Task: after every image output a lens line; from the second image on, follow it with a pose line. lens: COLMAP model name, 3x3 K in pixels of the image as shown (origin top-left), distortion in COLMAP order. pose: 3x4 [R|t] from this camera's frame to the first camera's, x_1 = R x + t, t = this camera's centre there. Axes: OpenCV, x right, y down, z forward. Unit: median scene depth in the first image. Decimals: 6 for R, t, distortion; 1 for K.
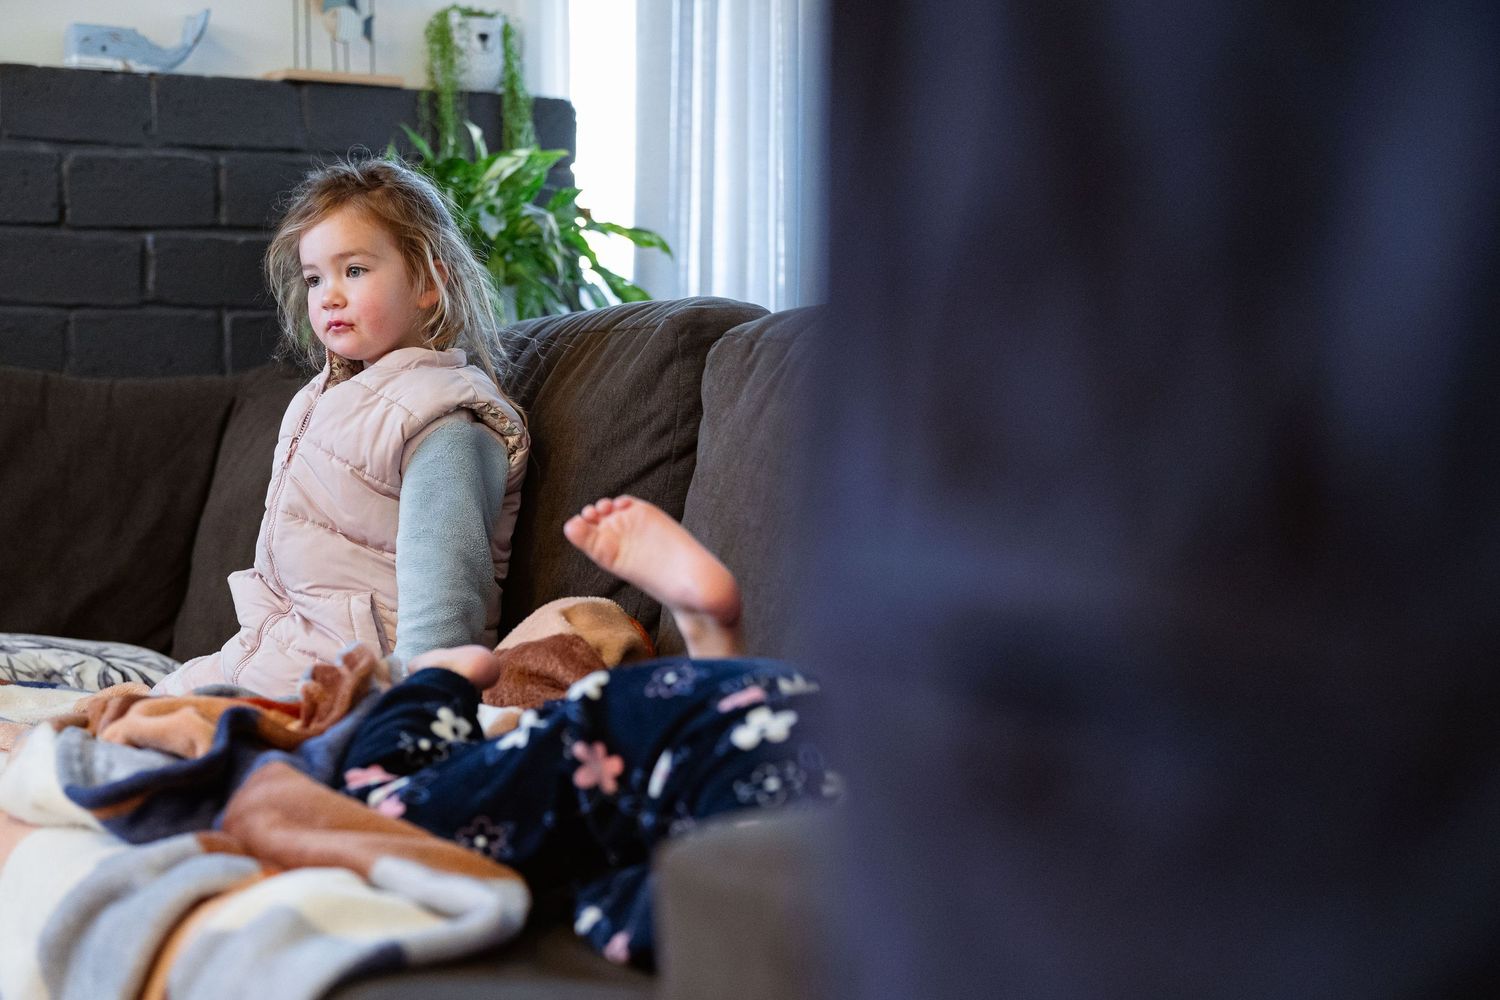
lens RADIAL K [[2477.0, 0, 748.2], [0, 2477.0, 499.7], [0, 0, 1]] dist [-0.197018, 0.000000]
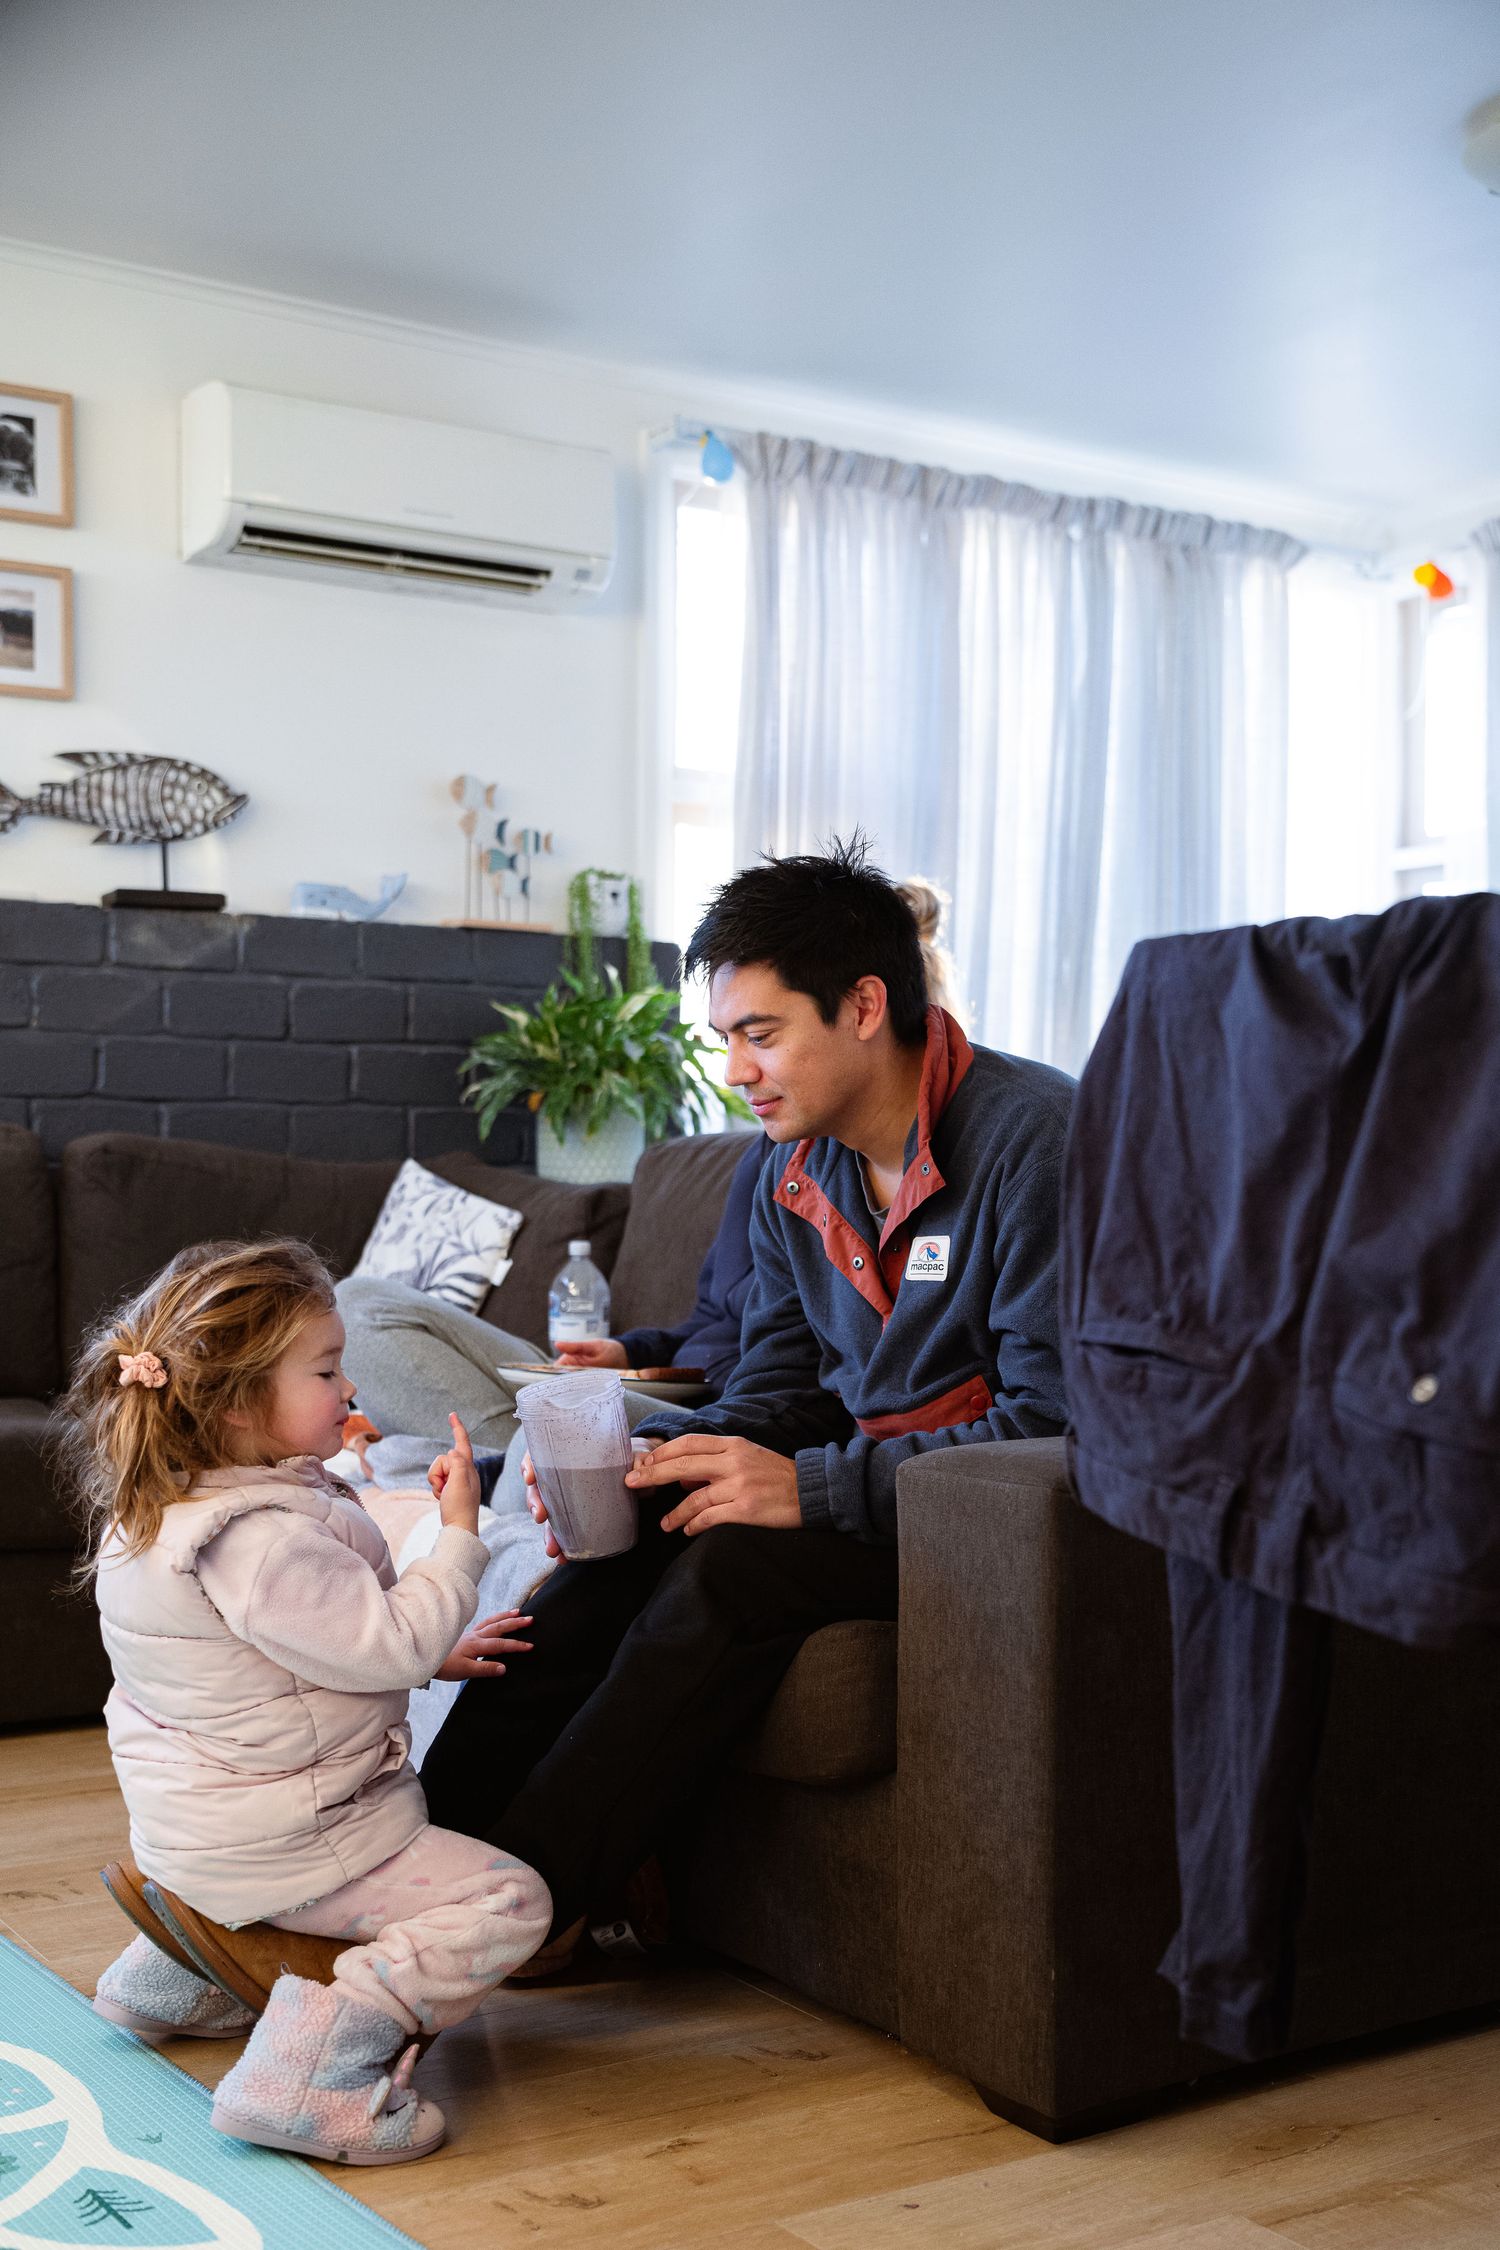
lens RADIAL K [[2602.0, 0, 754.1], [0, 2602.0, 1124.0], [0, 0, 1]] dist [0.010131, 0.000000]
pose [[0.999796, 0.012885, 0.015537, -0.056258], [-0.012180, 0.998927, -0.044690, -0.009952], [-0.016097, 0.044492, 0.998880, -0.358524]]
